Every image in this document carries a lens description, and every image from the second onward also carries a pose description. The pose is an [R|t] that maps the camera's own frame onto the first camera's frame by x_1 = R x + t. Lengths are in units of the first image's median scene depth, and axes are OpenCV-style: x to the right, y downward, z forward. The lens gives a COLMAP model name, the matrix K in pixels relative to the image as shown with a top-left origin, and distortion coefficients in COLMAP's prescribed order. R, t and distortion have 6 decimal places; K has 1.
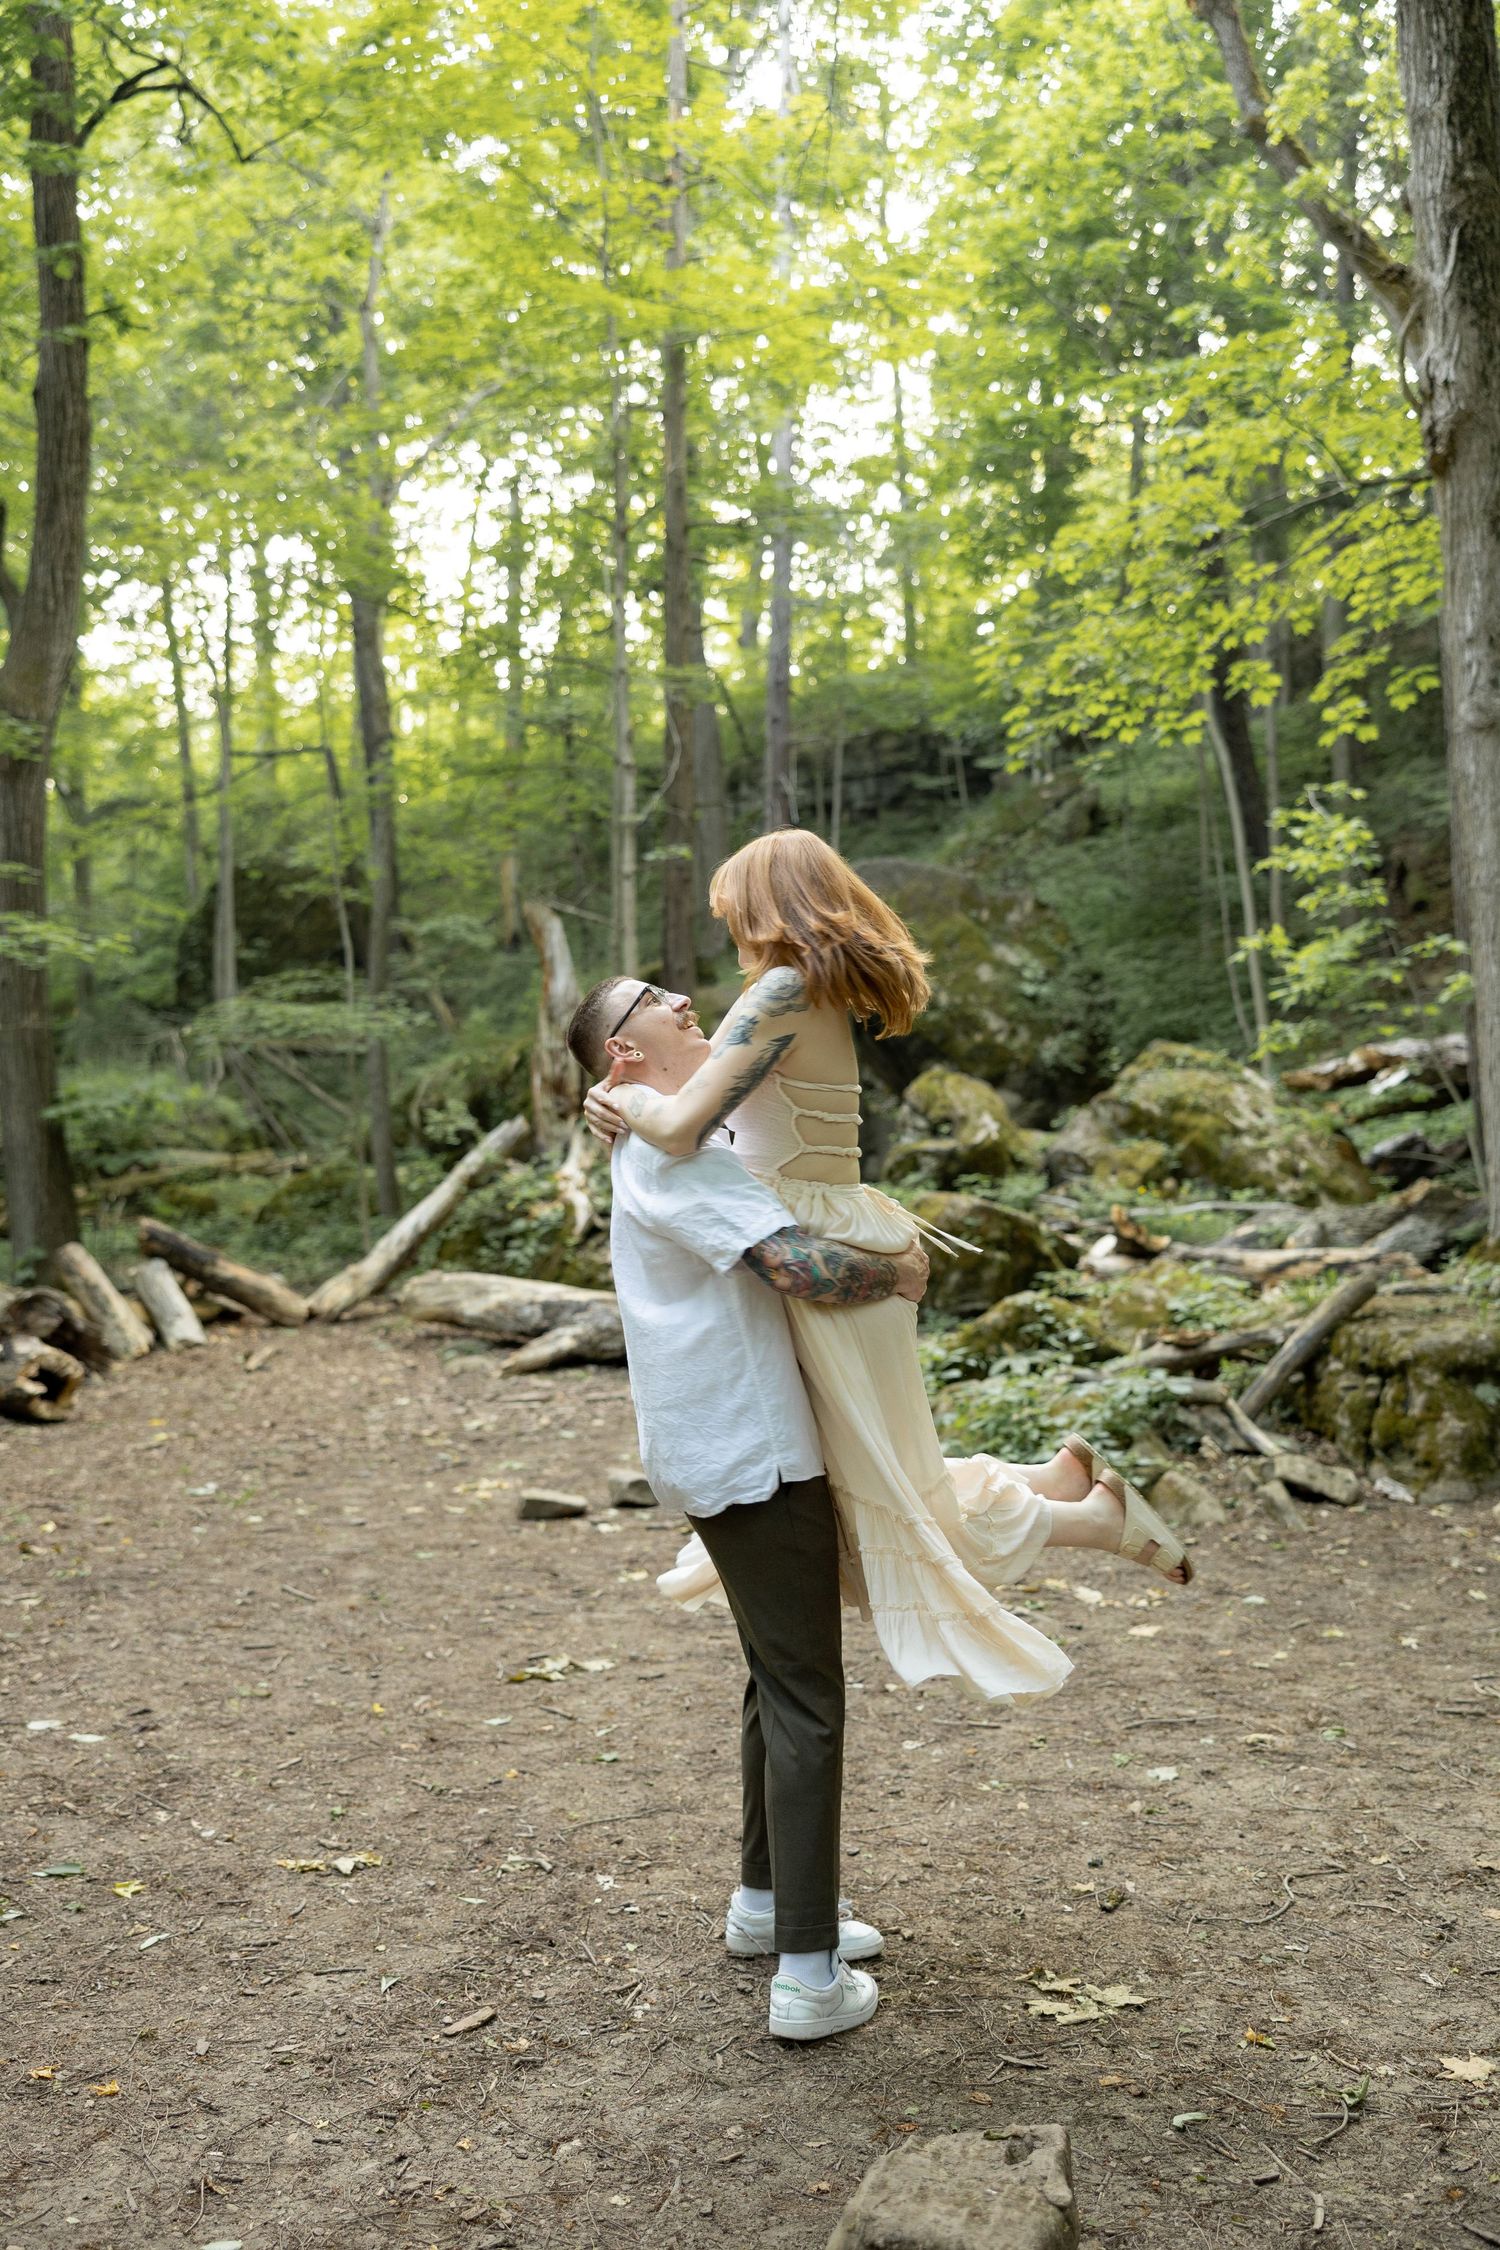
lens RADIAL K [[2240.8, 0, 739.5], [0, 2240.8, 1133.3], [0, 0, 1]] dist [-0.002733, 0.000000]
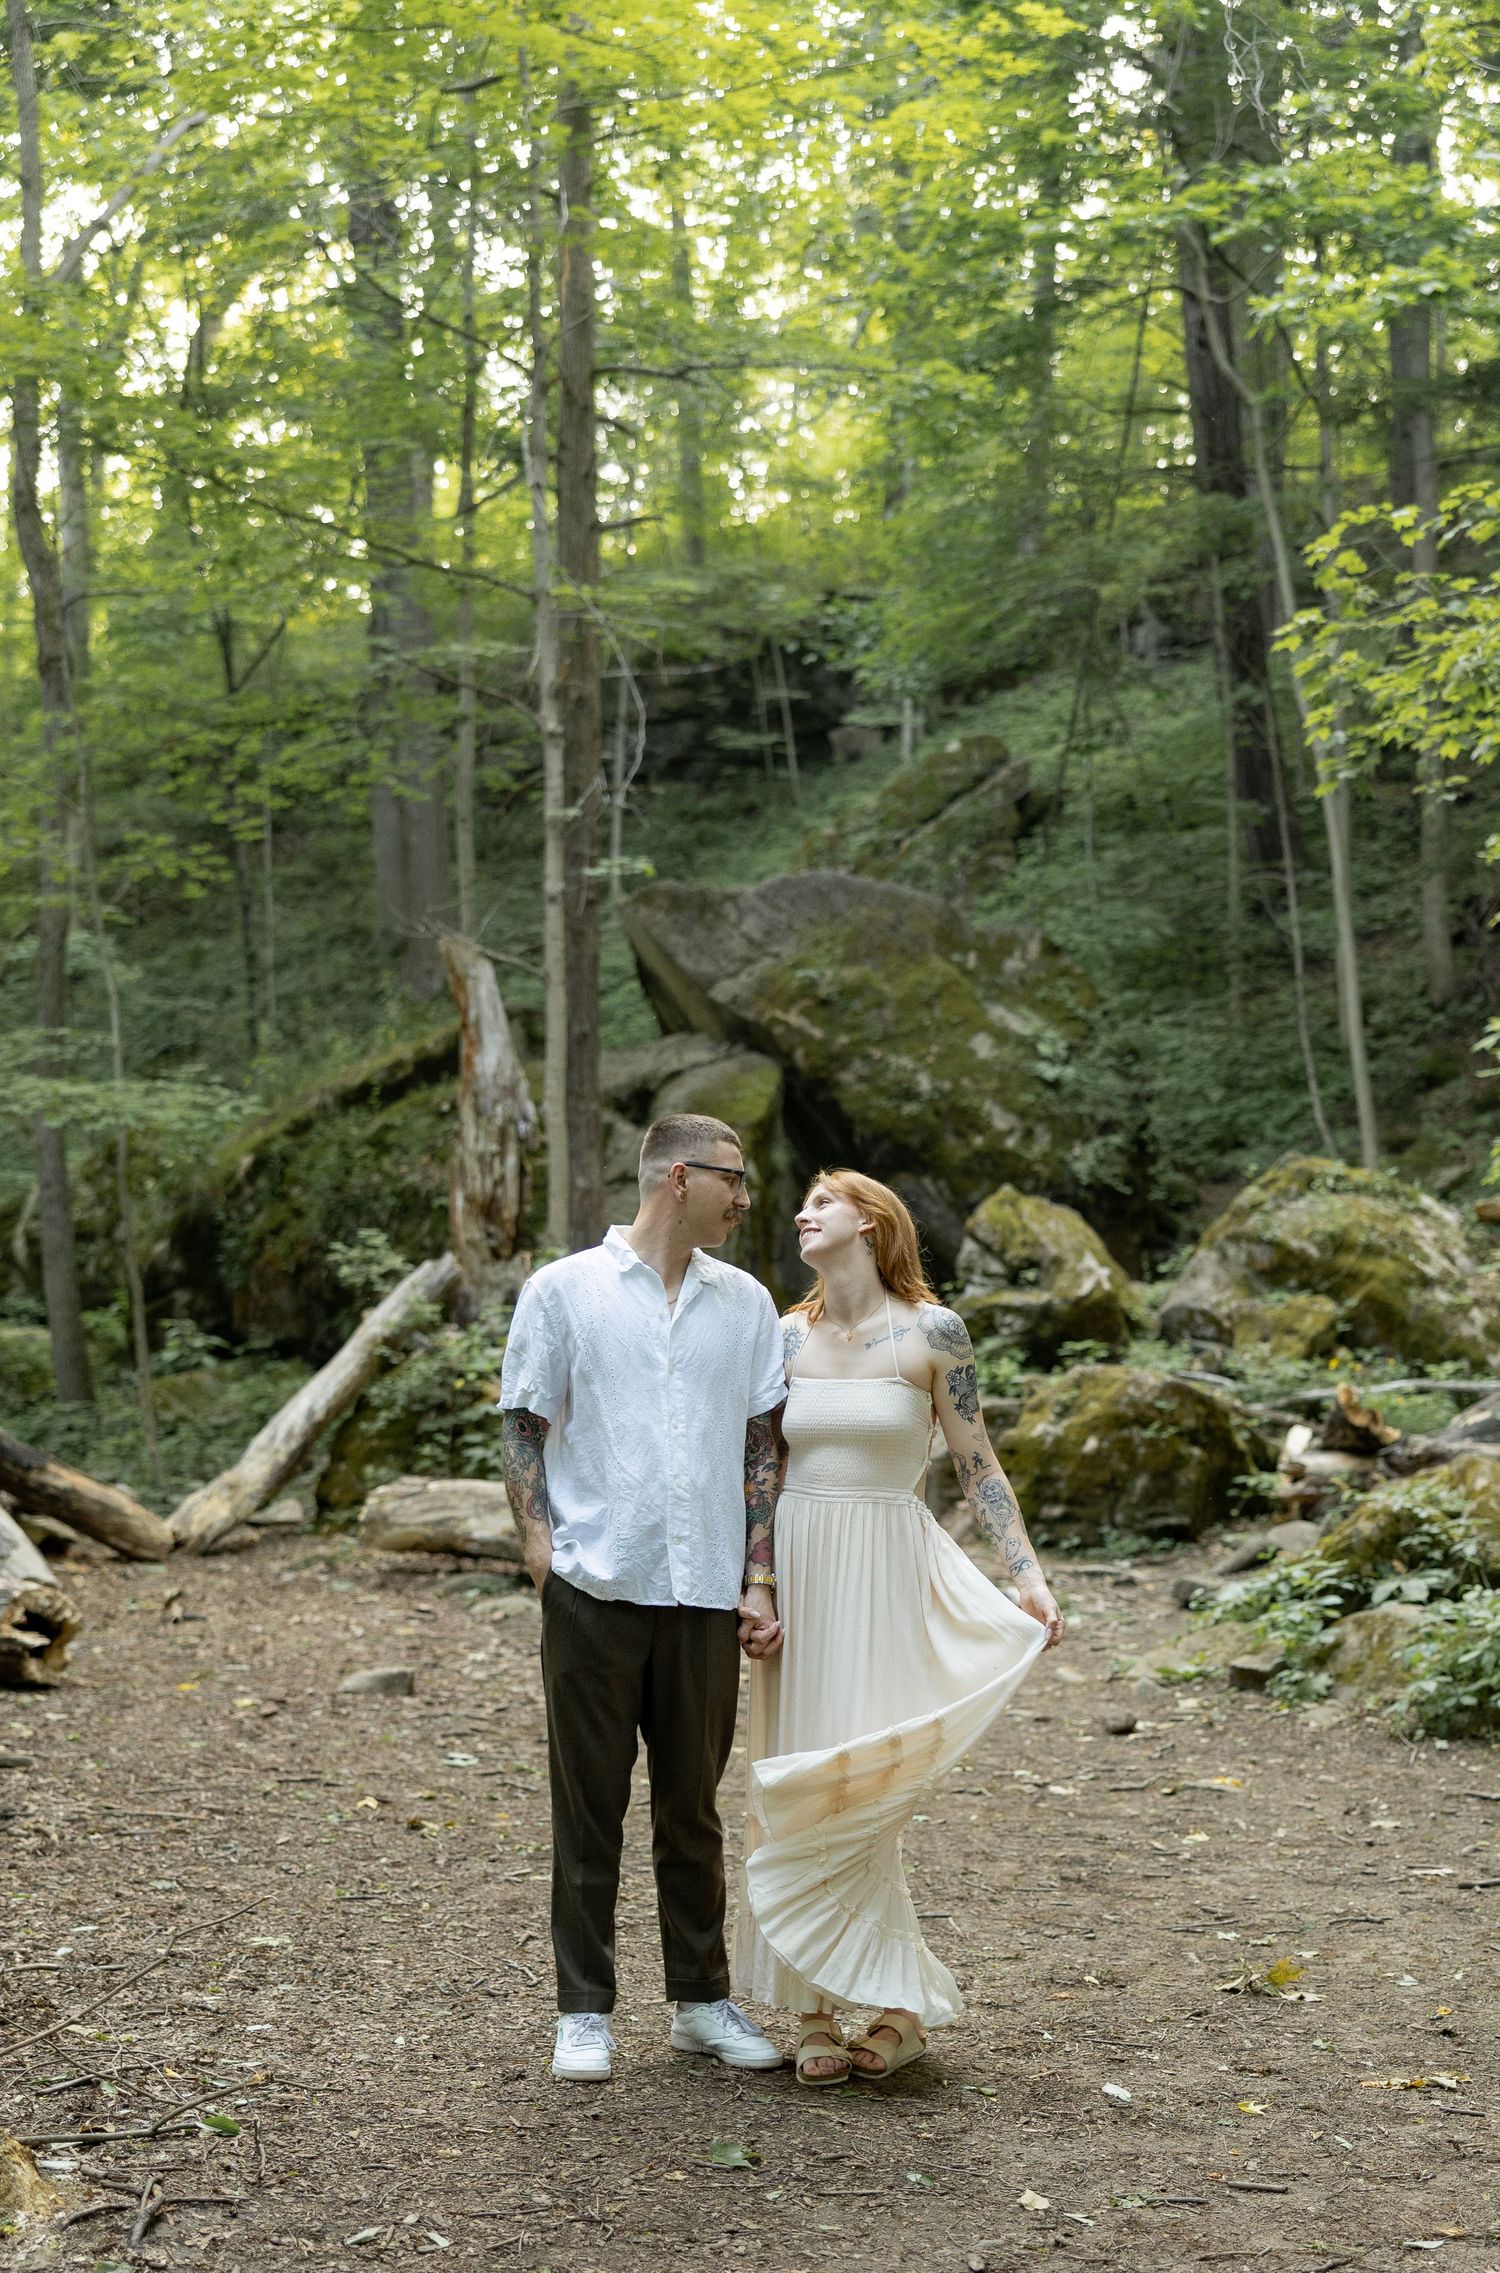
lens RADIAL K [[3796.8, 0, 704.6], [0, 3796.8, 1397.3], [0, 0, 1]] dist [0.001787, 0.000000]
pose [[0.979772, 0.000568, 0.200116, -0.265169], [-0.007175, 0.999453, 0.032289, -0.001524], [-0.199988, -0.033072, 0.979240, -0.158425]]
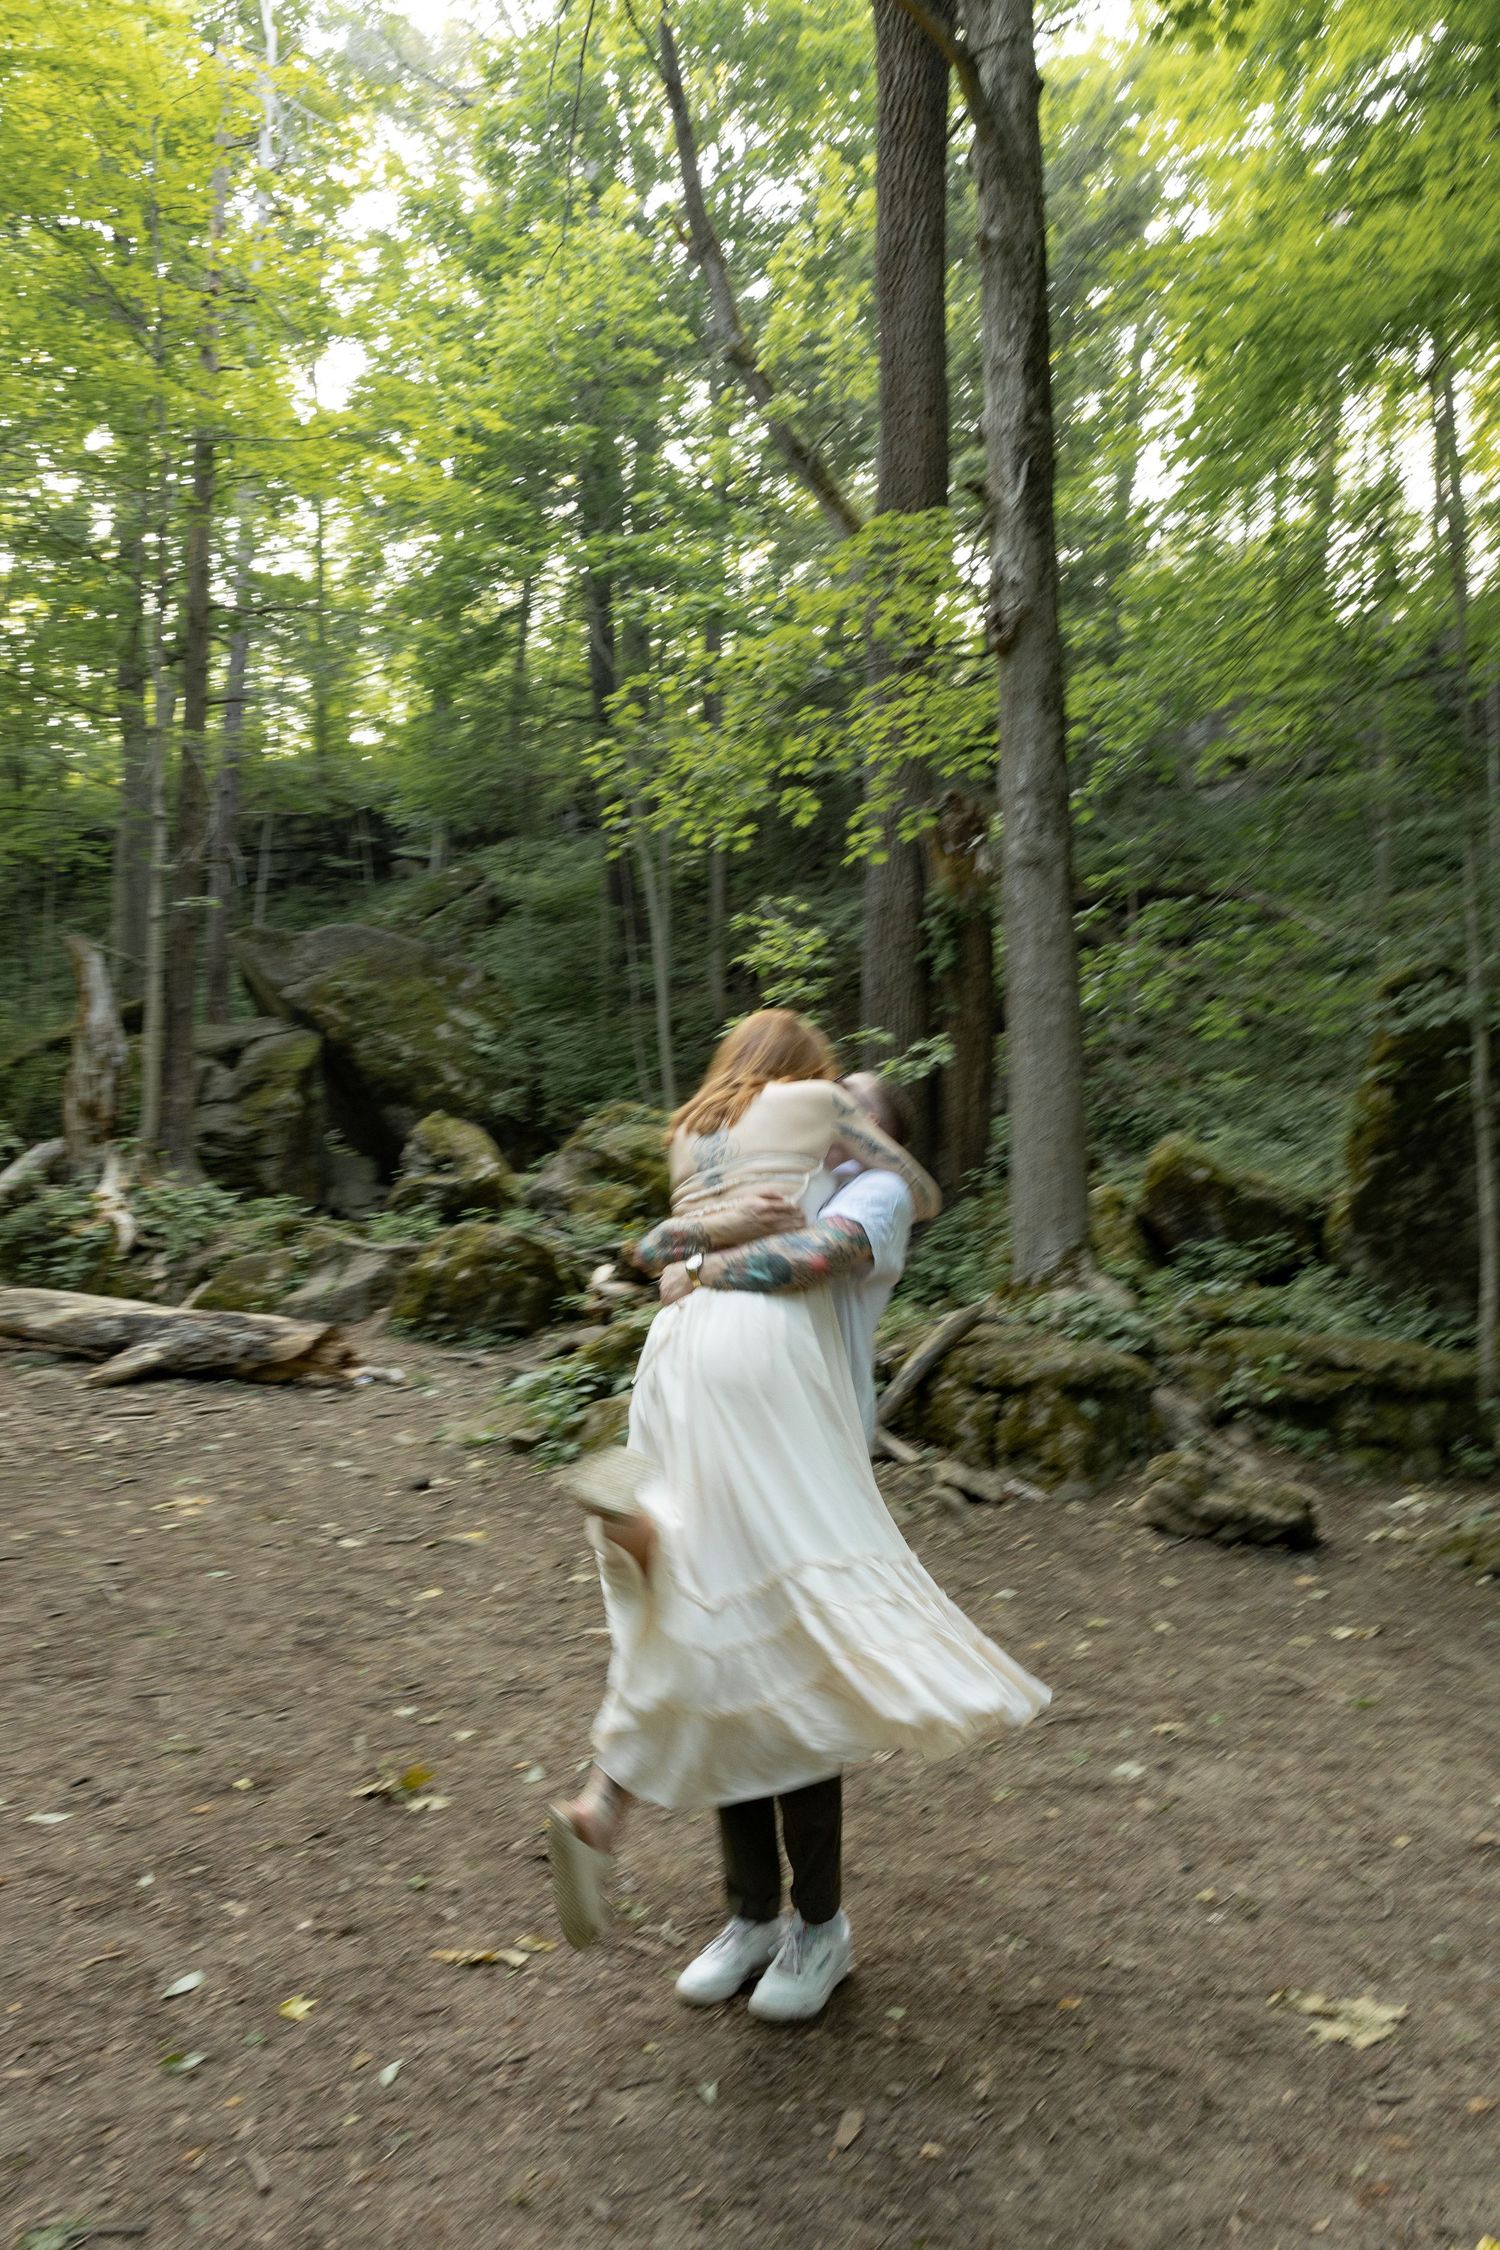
lens RADIAL K [[1845.3, 0, 730.6], [0, 1845.3, 1127.1], [0, 0, 1]] dist [0.003383, 0.005483]
pose [[0.927748, 0.049978, 0.369846, -0.131499], [-0.041132, 0.998648, -0.031770, 0.002171], [-0.370934, 0.014262, 0.928550, 0.082396]]
